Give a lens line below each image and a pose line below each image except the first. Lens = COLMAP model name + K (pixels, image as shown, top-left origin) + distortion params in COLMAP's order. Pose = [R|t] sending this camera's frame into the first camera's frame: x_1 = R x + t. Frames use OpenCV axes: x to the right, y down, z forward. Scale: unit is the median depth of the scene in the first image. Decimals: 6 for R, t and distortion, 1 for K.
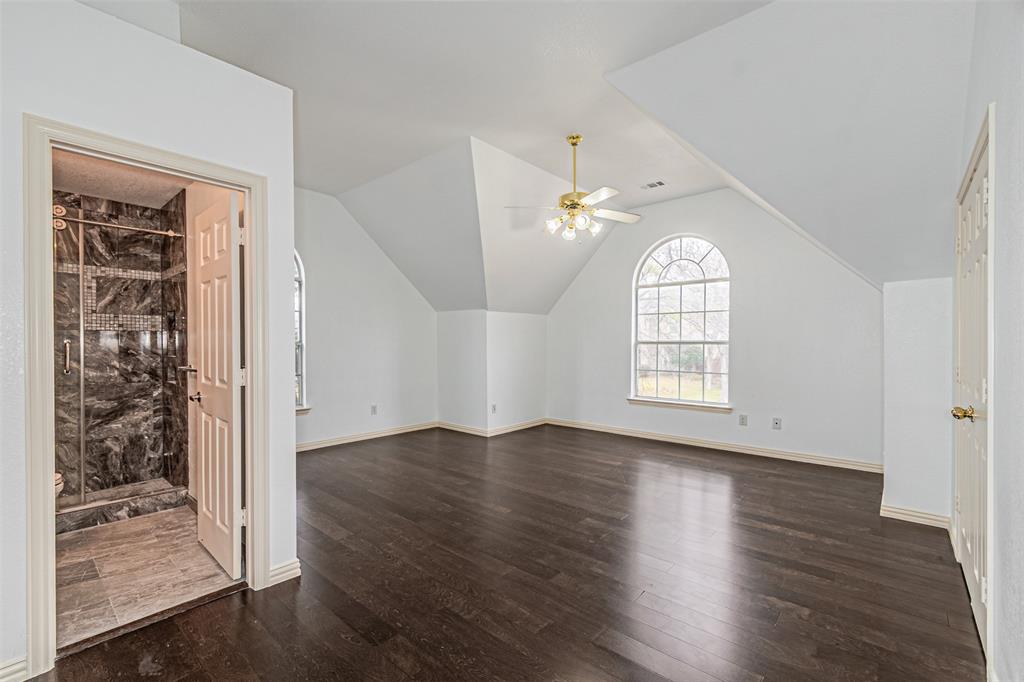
lens RADIAL K [[447.3, 0, 511.3], [0, 447.3, 343.8], [0, 0, 1]] dist [0.005318, -0.000458]
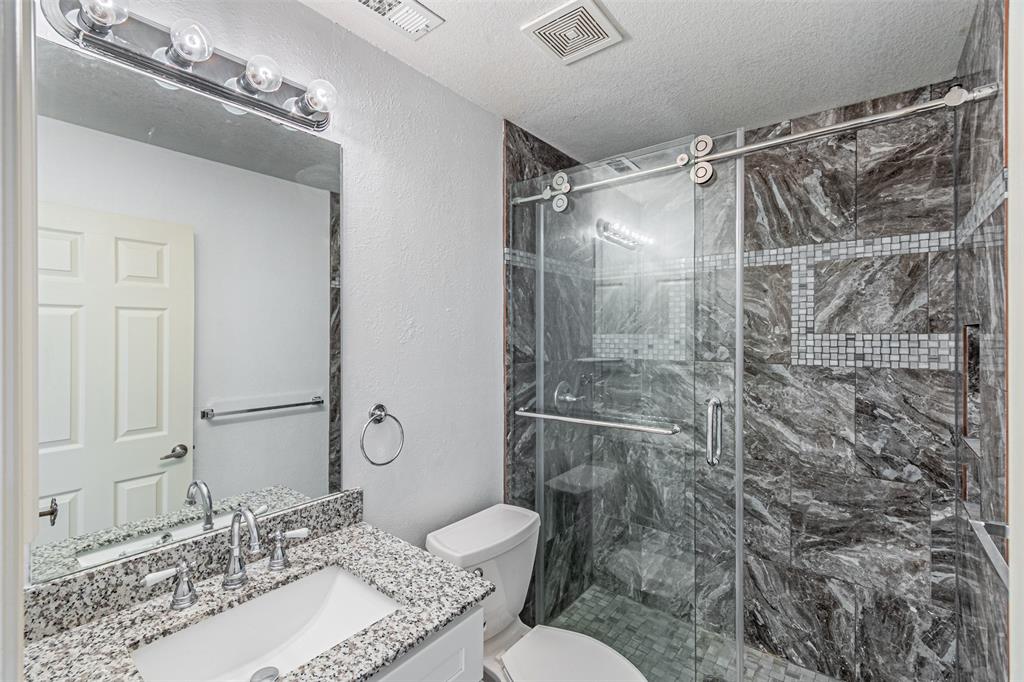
lens RADIAL K [[447.3, 0, 496.5], [0, 447.3, 339.7], [0, 0, 1]] dist [0.005318, -0.000458]
pose [[0.022270, 0.004738, -0.999741, -0.392788], [-0.009243, 0.999947, 0.004533, -0.057770], [0.999709, 0.009139, 0.022313, 0.596215]]
